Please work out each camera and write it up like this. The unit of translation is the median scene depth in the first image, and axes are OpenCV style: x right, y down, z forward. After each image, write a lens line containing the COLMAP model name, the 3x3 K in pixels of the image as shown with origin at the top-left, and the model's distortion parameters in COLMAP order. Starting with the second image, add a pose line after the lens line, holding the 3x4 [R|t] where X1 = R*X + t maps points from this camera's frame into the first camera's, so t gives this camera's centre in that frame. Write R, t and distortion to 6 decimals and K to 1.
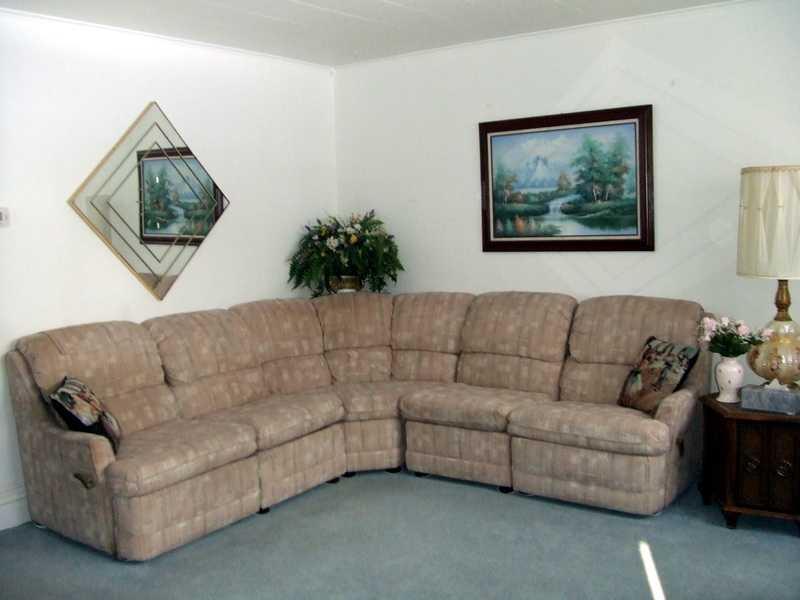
lens RADIAL K [[857.7, 0, 399.4], [0, 857.7, 299.2], [0, 0, 1]] dist [-0.037941, 0.000000]
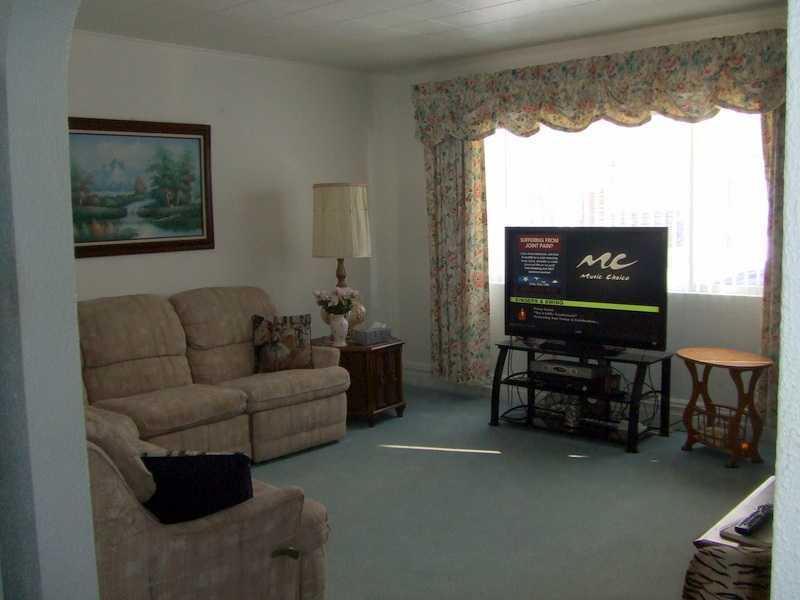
lens RADIAL K [[857.7, 0, 396.8], [0, 857.7, 300.7], [0, 0, 1]] dist [-0.037941, 0.000000]
pose [[0.093447, -0.076780, 0.992659, -0.838545], [0.120171, 0.990603, 0.065308, -0.030657], [-0.988345, 0.113186, 0.101795, 0.617243]]
